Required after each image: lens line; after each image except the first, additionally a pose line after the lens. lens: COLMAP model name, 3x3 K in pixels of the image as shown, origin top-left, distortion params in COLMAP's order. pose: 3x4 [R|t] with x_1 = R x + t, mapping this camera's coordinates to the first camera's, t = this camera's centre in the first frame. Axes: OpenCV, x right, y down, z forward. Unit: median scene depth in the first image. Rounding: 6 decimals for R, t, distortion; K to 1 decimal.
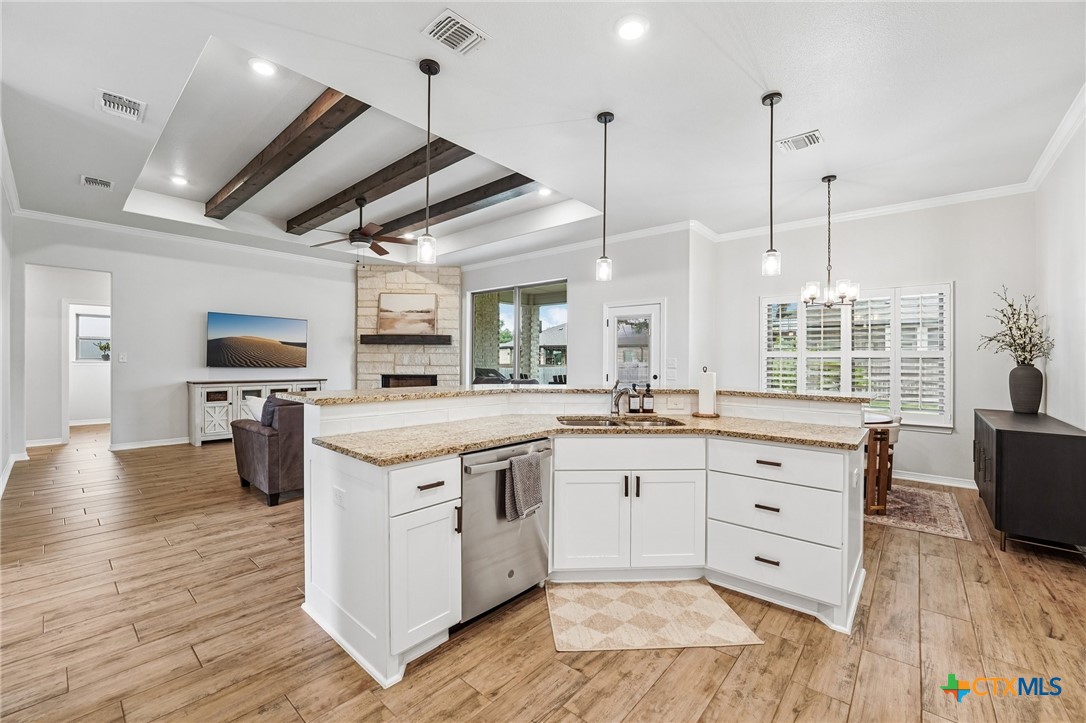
lens RADIAL K [[448.6, 0, 538.0], [0, 448.6, 359.4], [0, 0, 1]] dist [-0.024612, 0.003397]
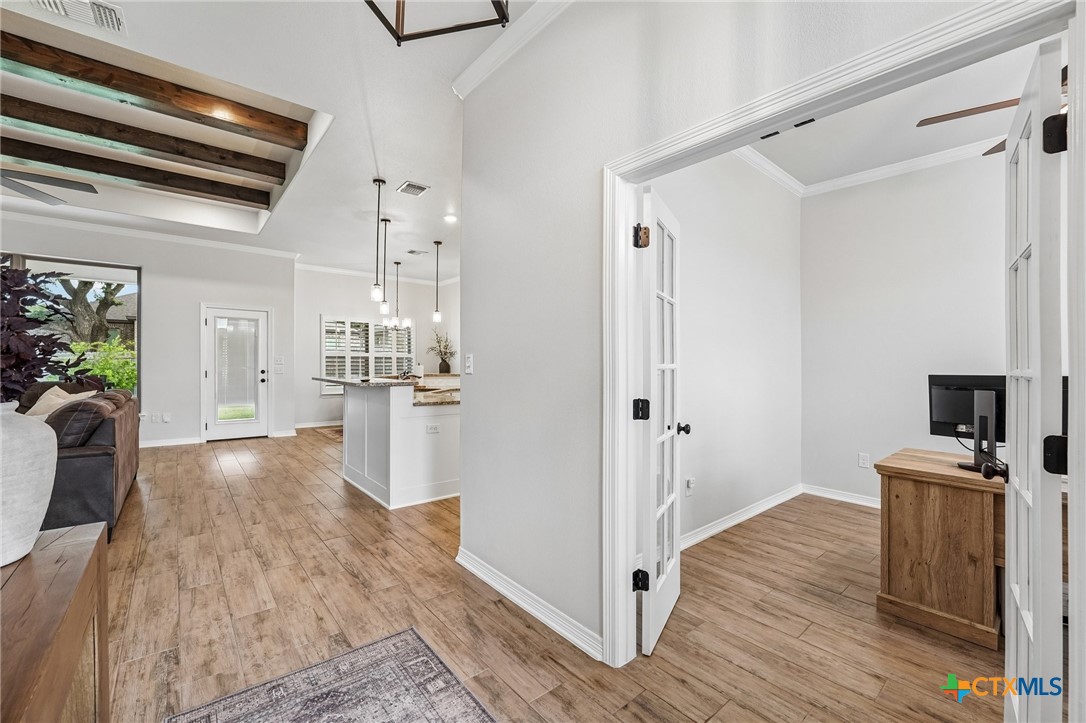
lens RADIAL K [[438.8, 0, 543.0], [0, 438.8, 361.5], [0, 0, 1]] dist [-0.020454, 0.000182]
pose [[0.150212, -0.005870, 0.988636, -0.804951], [-0.012708, 0.999888, 0.007868, -0.007173], [-0.988572, -0.013746, 0.150120, 0.075034]]
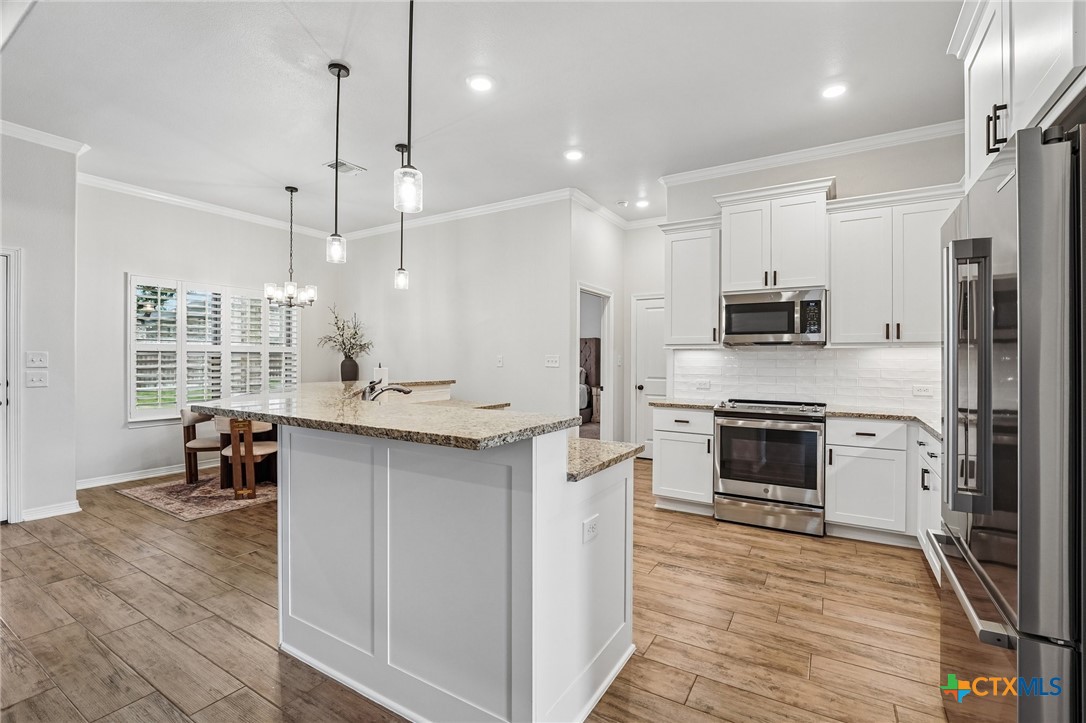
lens RADIAL K [[484.8, 0, 538.4], [0, 484.8, 349.9], [0, 0, 1]] dist [-0.014842, 0.000162]
pose [[-0.159439, 0.007891, 0.987176, -0.451582], [-0.006806, 0.999936, -0.009092, -0.003567], [-0.987184, -0.008168, -0.159375, 0.426625]]
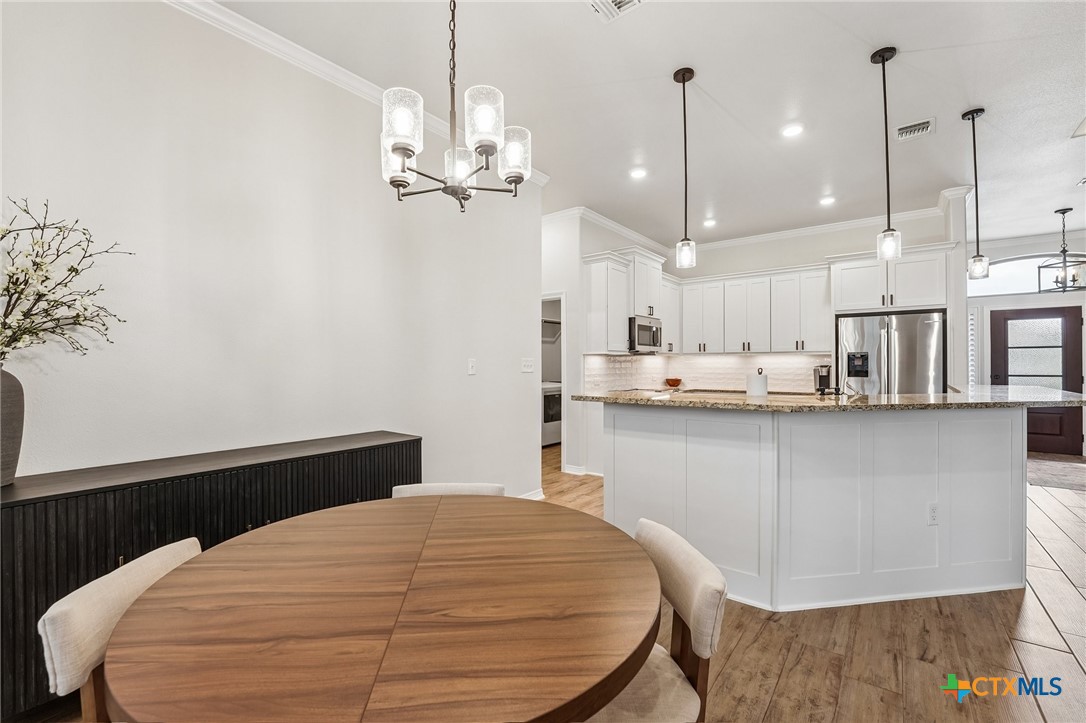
lens RADIAL K [[448.6, 0, 538.0], [0, 448.6, 359.4], [0, 0, 1]] dist [-0.024612, 0.003397]
pose [[-0.999192, -0.006737, -0.039622, 0.440081], [-0.006410, 0.999944, -0.008361, 0.004870], [0.039676, -0.008100, -0.999180, 0.969623]]
